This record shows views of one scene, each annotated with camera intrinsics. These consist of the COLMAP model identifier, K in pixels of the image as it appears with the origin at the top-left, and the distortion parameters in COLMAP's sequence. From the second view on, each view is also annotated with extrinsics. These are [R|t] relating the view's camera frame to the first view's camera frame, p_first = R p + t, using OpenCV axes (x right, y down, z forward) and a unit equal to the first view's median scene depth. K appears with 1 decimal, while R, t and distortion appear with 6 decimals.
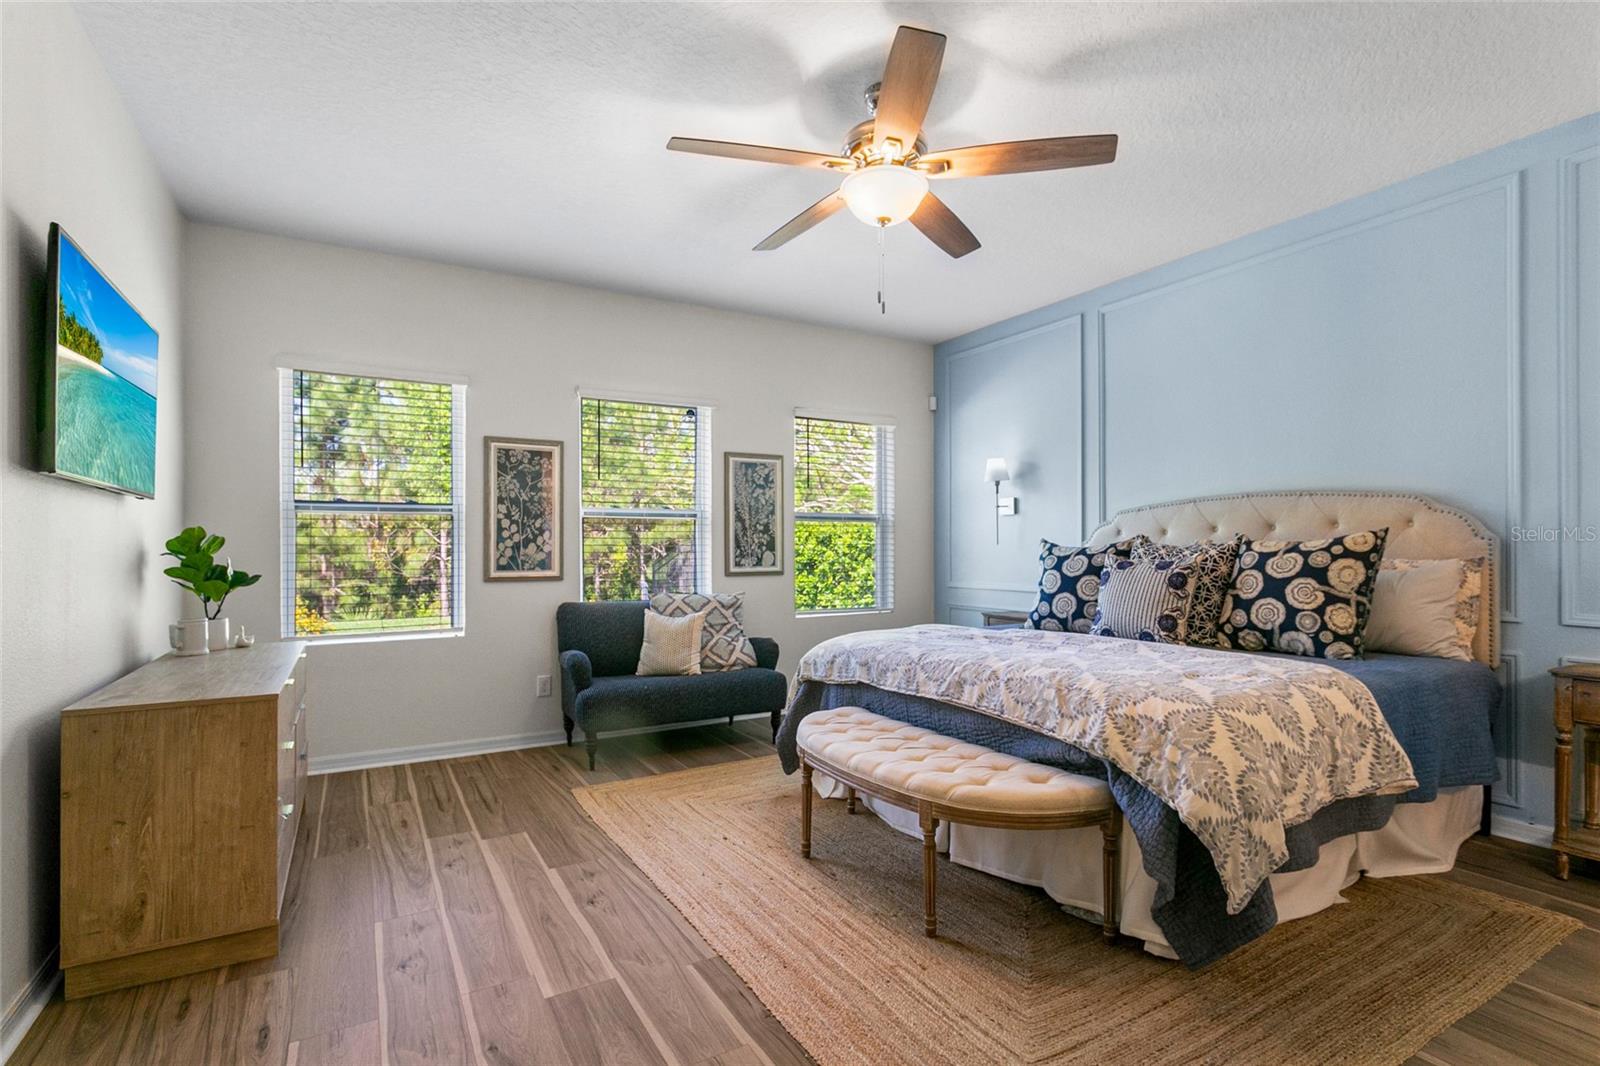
lens RADIAL K [[769.6, 0, 791.6], [0, 769.6, 547.7], [0, 0, 1]] dist [-0.012681, 0.000246]
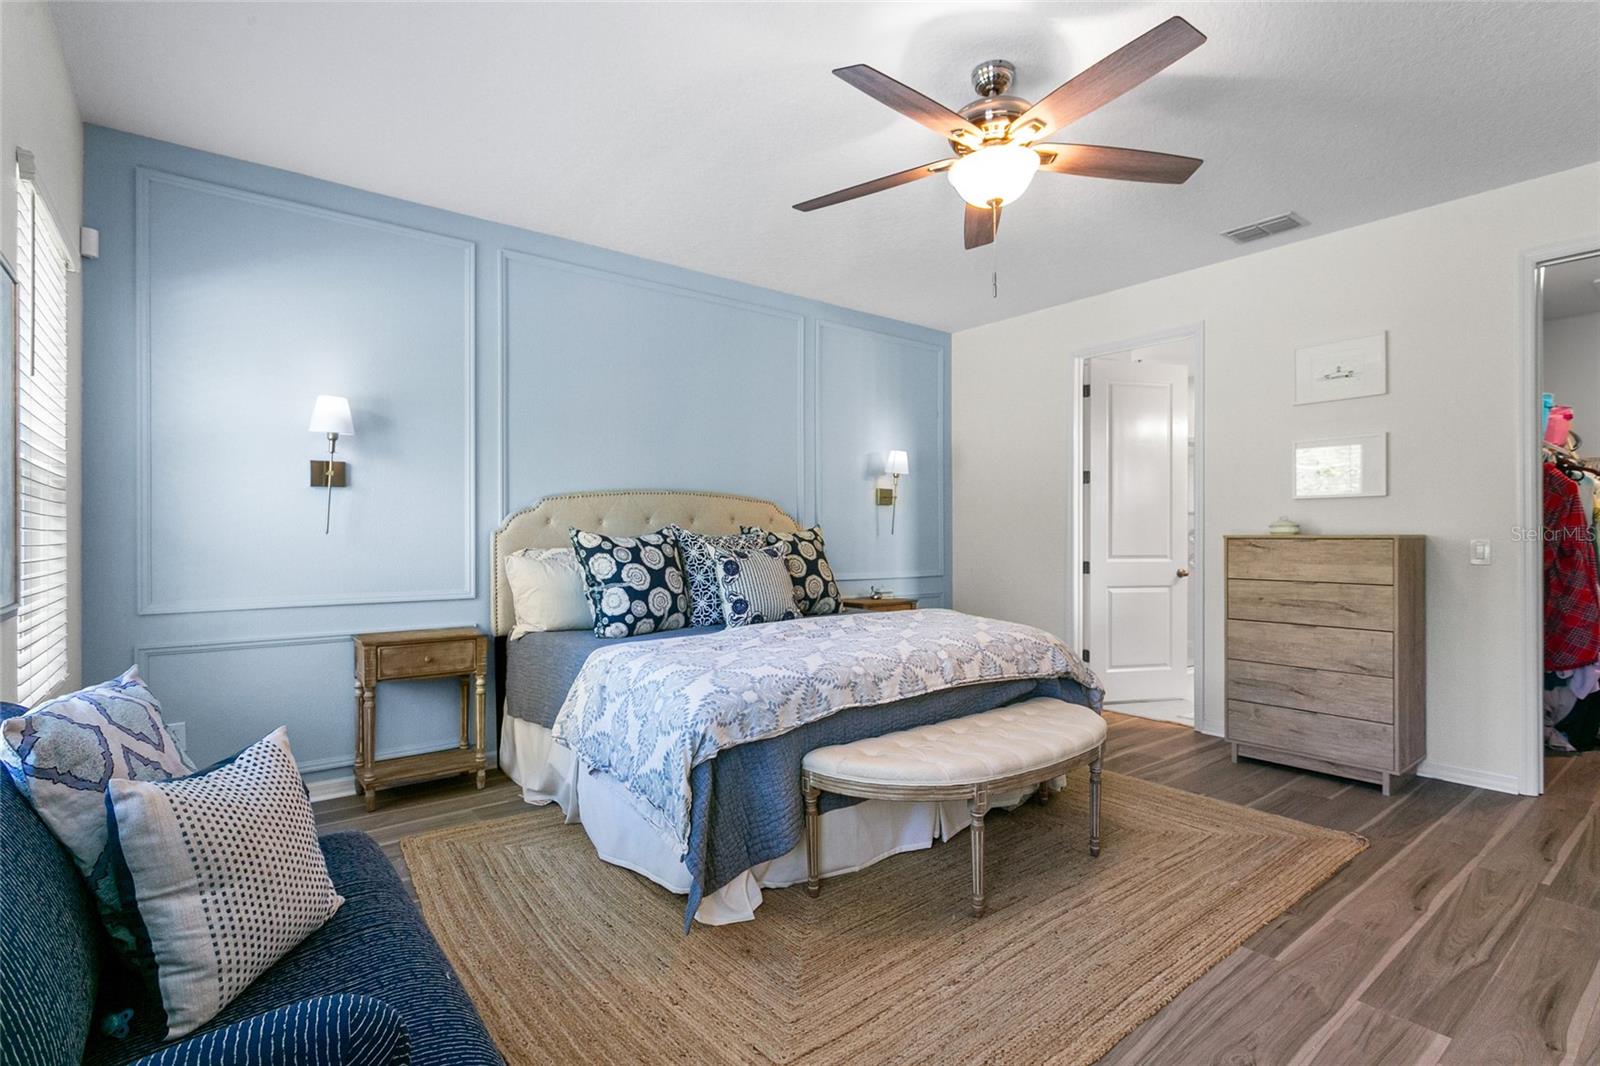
lens RADIAL K [[760.0, 0, 811.7], [0, 760.0, 536.1], [0, 0, 1]] dist [-0.002293, 0.001027]
pose [[-0.151387, 0.002773, 0.988471, -0.637031], [0.002002, 0.999995, -0.002499, 0.000562], [-0.988473, 0.001600, -0.151391, 1.096312]]
